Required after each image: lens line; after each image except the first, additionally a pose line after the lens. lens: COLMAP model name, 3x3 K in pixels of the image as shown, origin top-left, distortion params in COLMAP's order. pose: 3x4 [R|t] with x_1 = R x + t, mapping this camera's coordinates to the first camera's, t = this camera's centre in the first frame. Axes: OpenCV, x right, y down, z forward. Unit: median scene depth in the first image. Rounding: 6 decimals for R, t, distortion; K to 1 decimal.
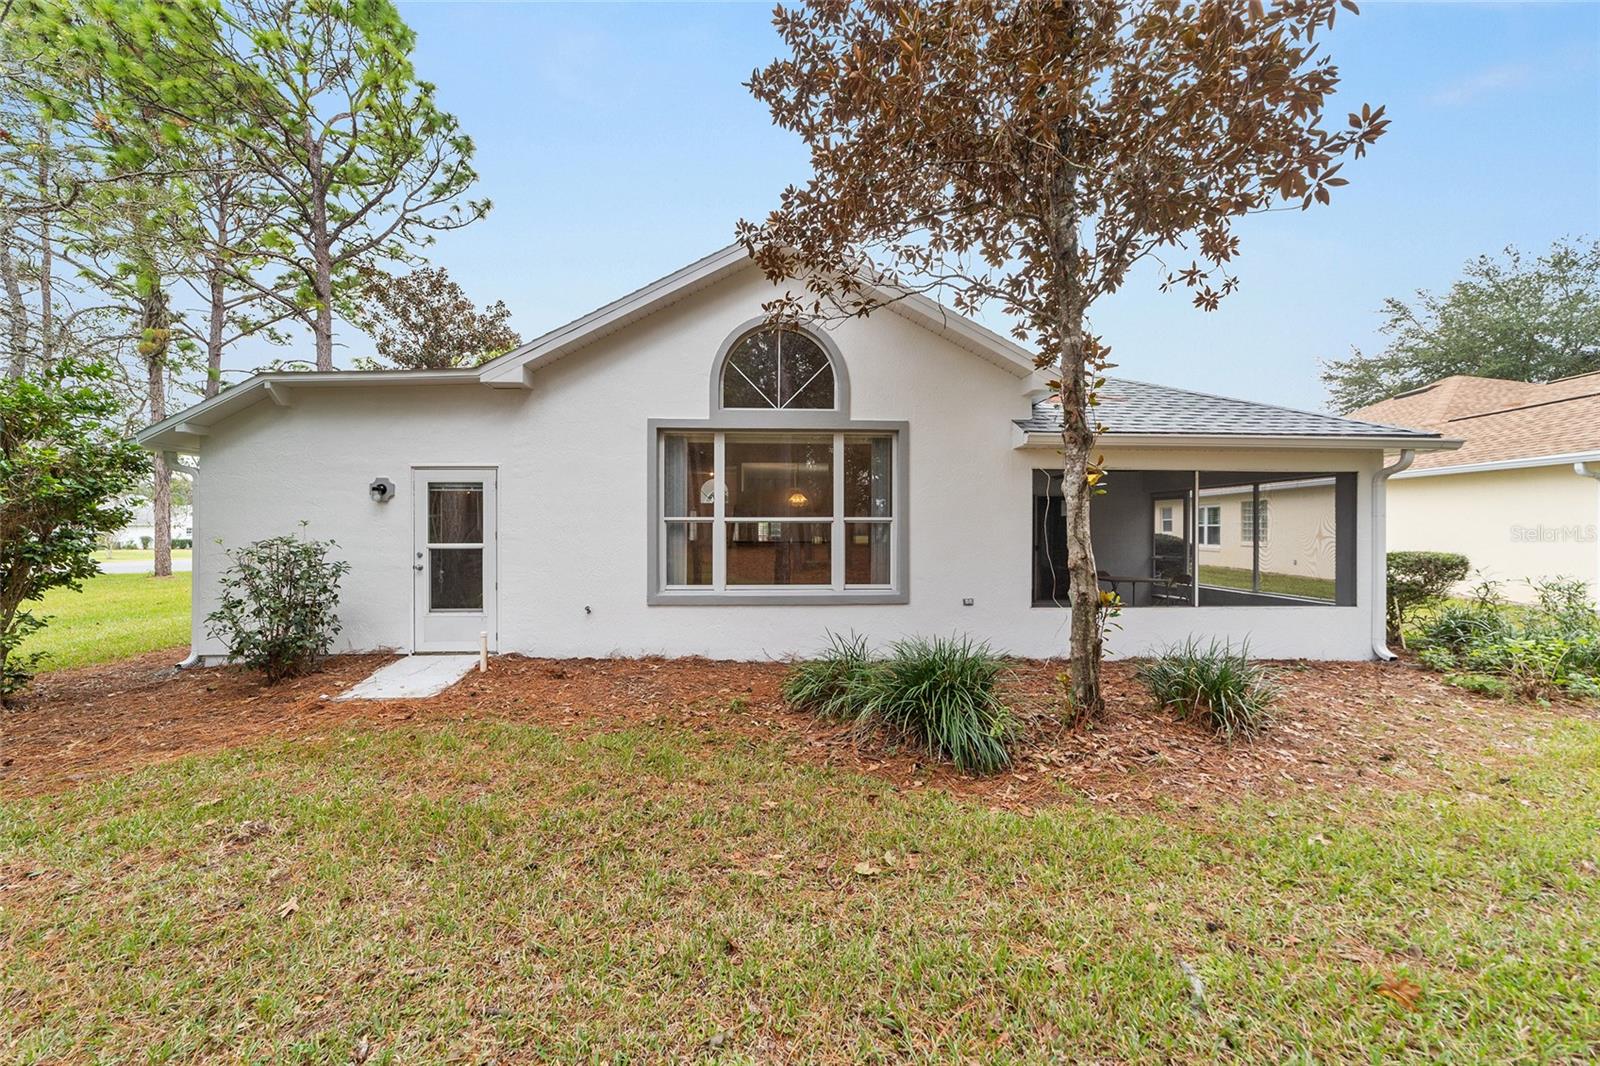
lens RADIAL K [[620.1, 0, 791.7], [0, 620.1, 523.7], [0, 0, 1]] dist [-0.018315, 0.009041]
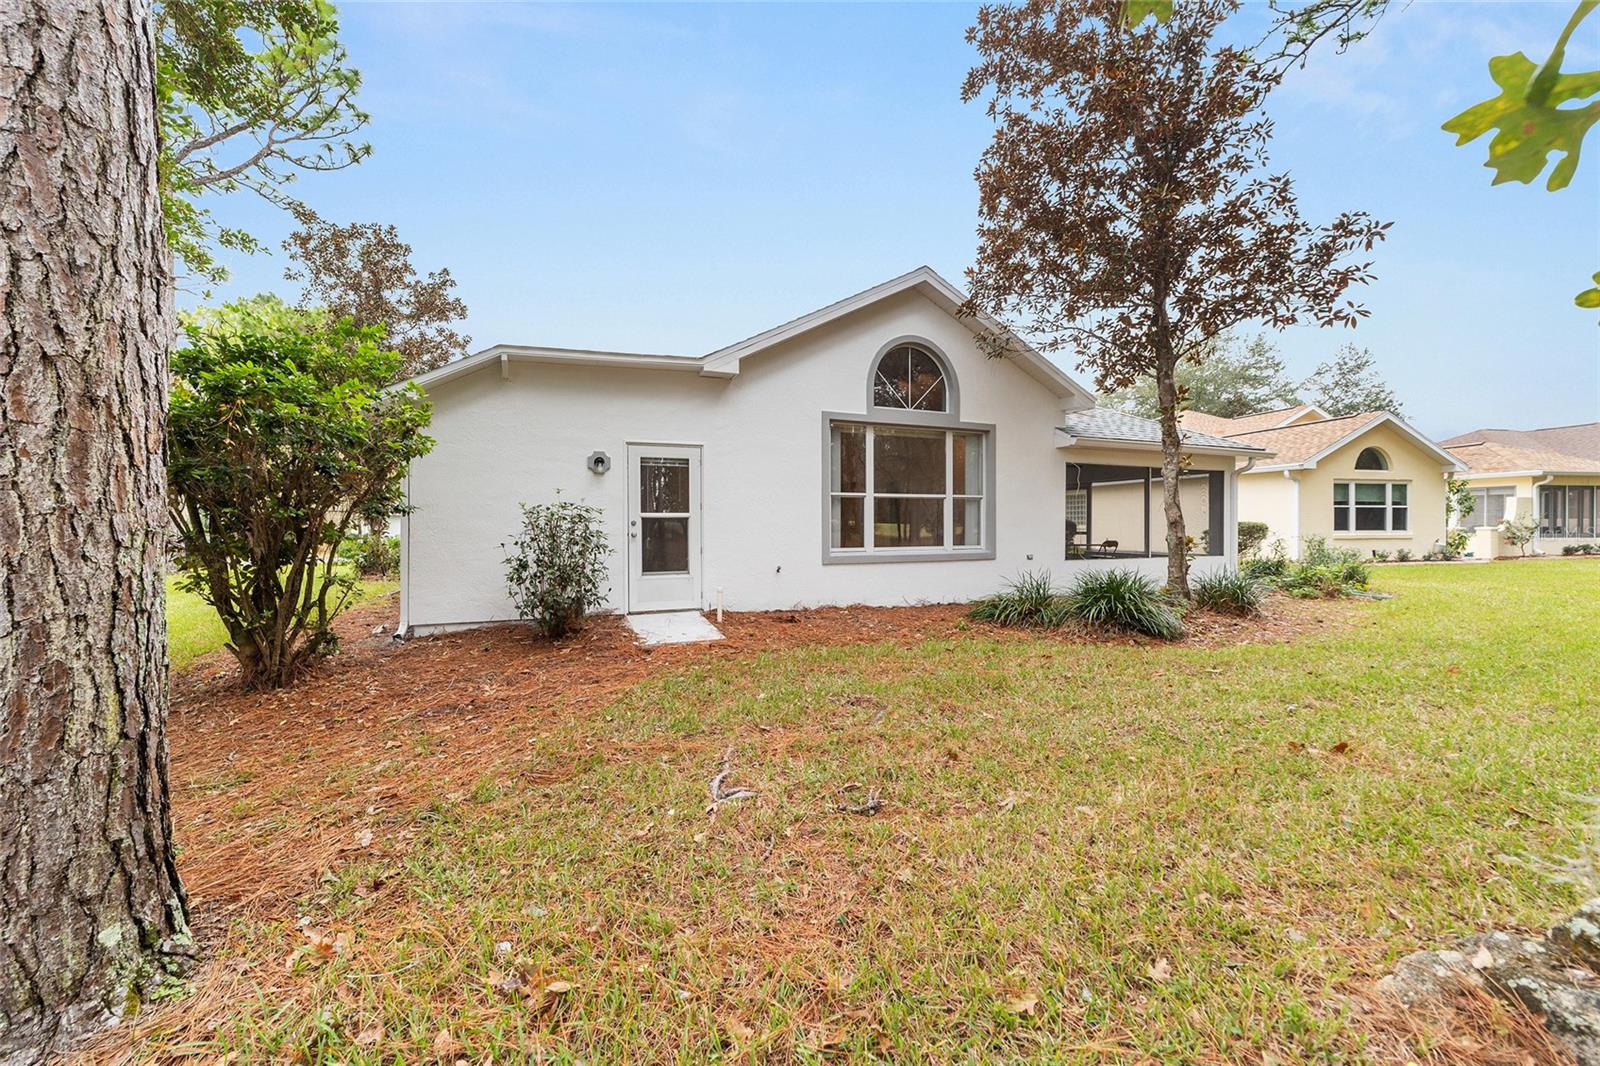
lens RADIAL K [[618.5, 0, 786.1], [0, 618.5, 524.3], [0, 0, 1]] dist [-0.019907, 0.009049]
pose [[0.942250, -0.002474, 0.334902, -0.703028], [-0.000507, 0.999961, 0.008814, 0.041953], [-0.334911, -0.008475, 0.942212, -0.121404]]
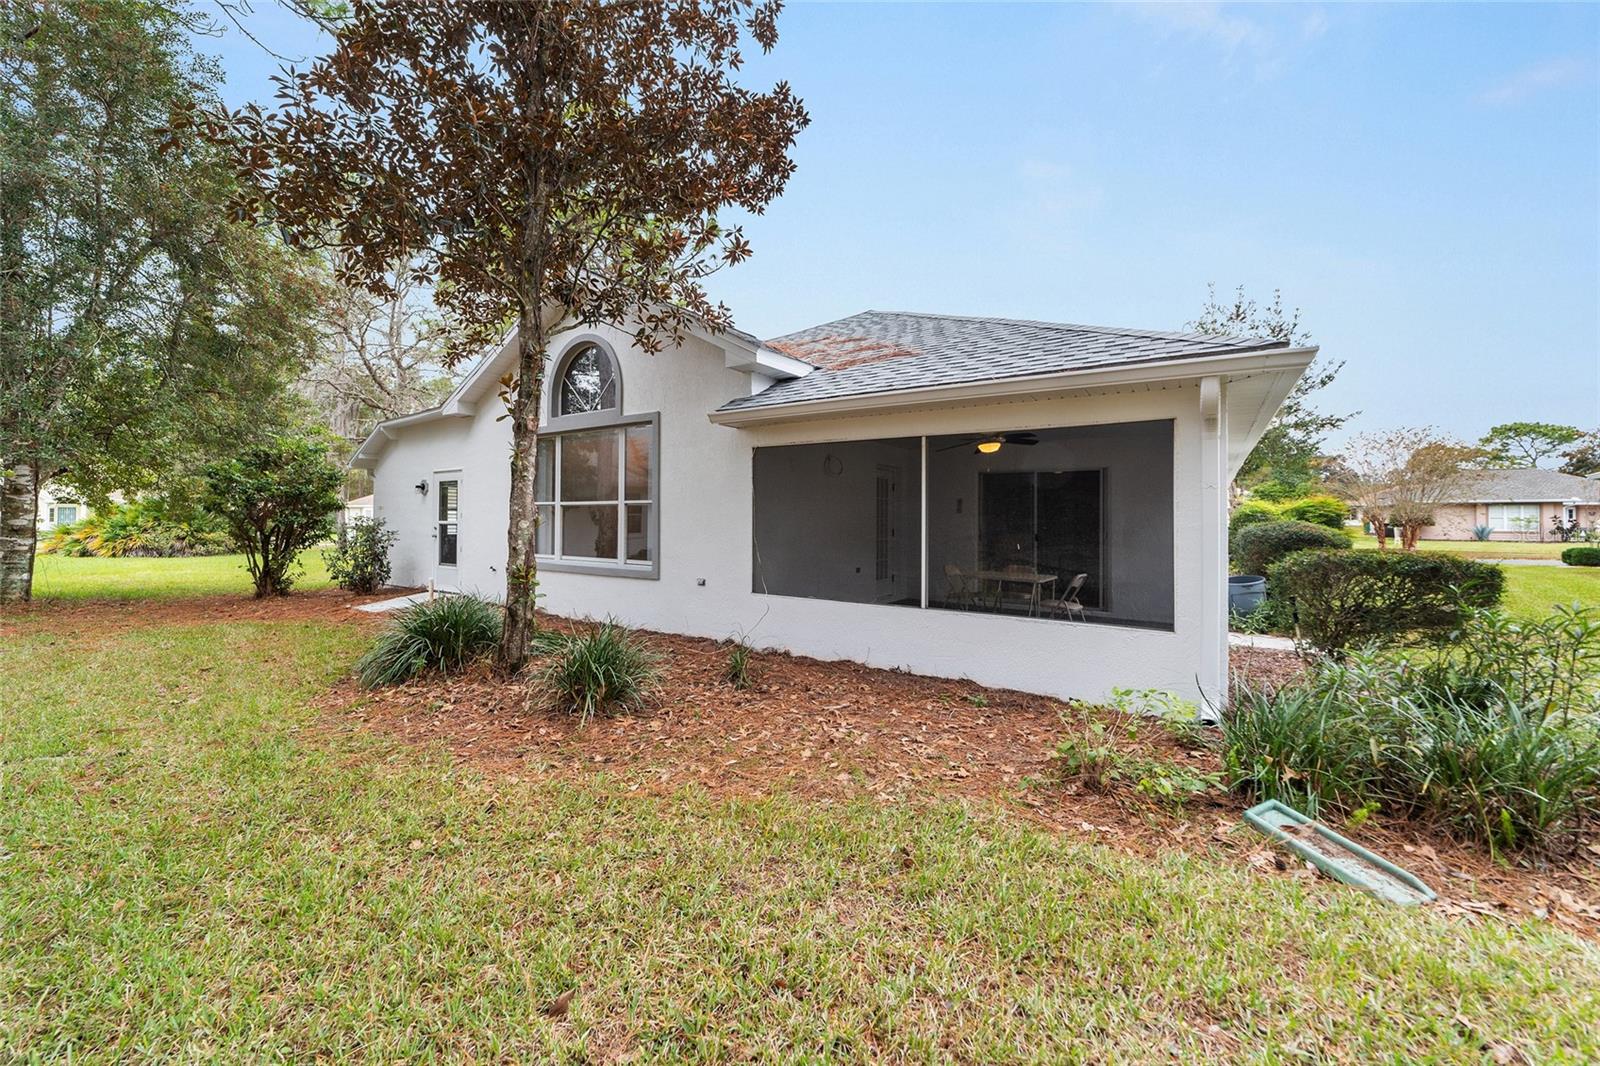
lens RADIAL K [[614.2, 0, 789.0], [0, 614.2, 528.4], [0, 0, 1]] dist [-0.018330, 0.008897]
pose [[0.810373, 0.011483, -0.585802, 1.007575], [-0.012029, 0.999923, 0.002960, 0.034629], [0.585791, 0.004648, 0.810449, 0.270587]]
